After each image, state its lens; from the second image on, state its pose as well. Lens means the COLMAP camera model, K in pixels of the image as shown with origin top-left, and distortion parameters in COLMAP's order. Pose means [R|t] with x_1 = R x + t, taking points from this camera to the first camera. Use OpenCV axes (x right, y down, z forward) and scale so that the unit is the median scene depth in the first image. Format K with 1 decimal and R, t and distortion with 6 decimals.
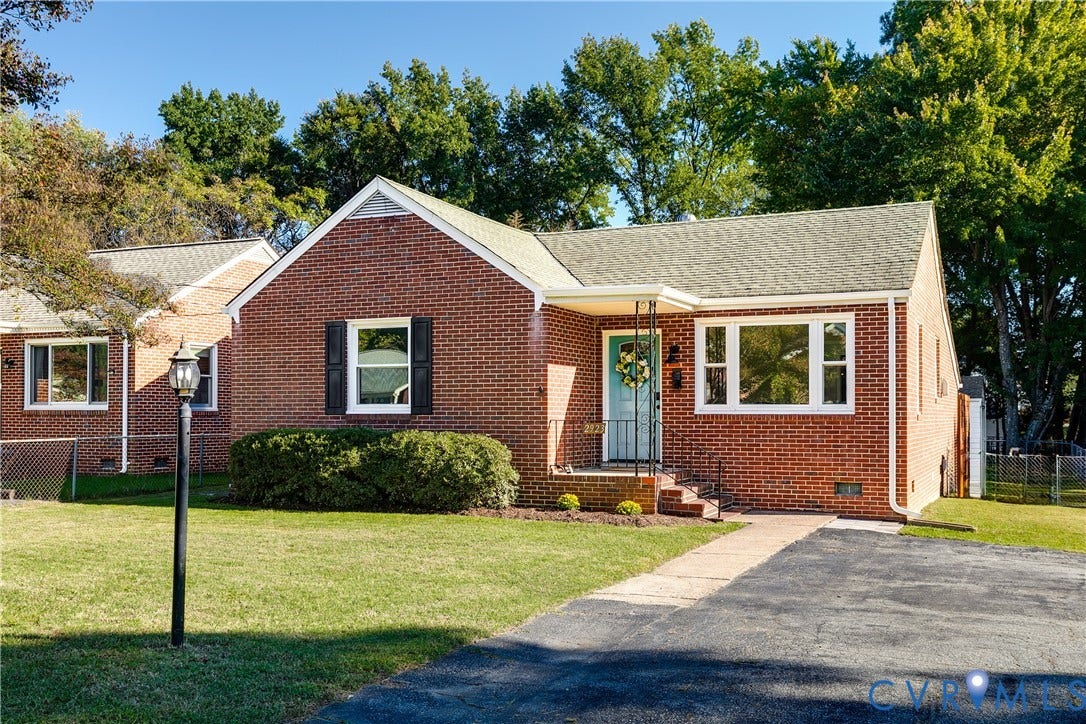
lens RADIAL K [[1065.4, 0, 543.0], [0, 1065.4, 362.0], [0, 0, 1]] dist [-0.002782, -0.006360]
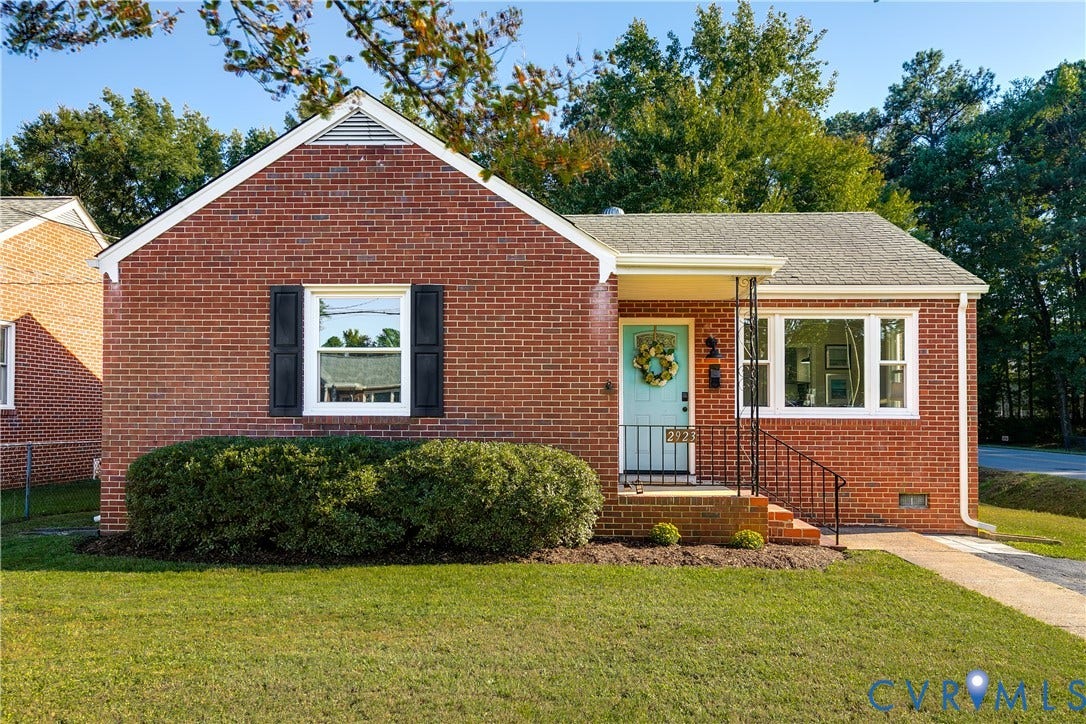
lens RADIAL K [[795.7, 0, 542.9], [0, 795.7, 380.8], [0, 0, 1]] dist [0.003846, -0.028528]
pose [[0.922279, 0.021409, 0.385931, -0.254736], [-0.024360, 0.999699, 0.002758, 0.021030], [-0.385756, -0.011945, 0.922523, 0.466711]]
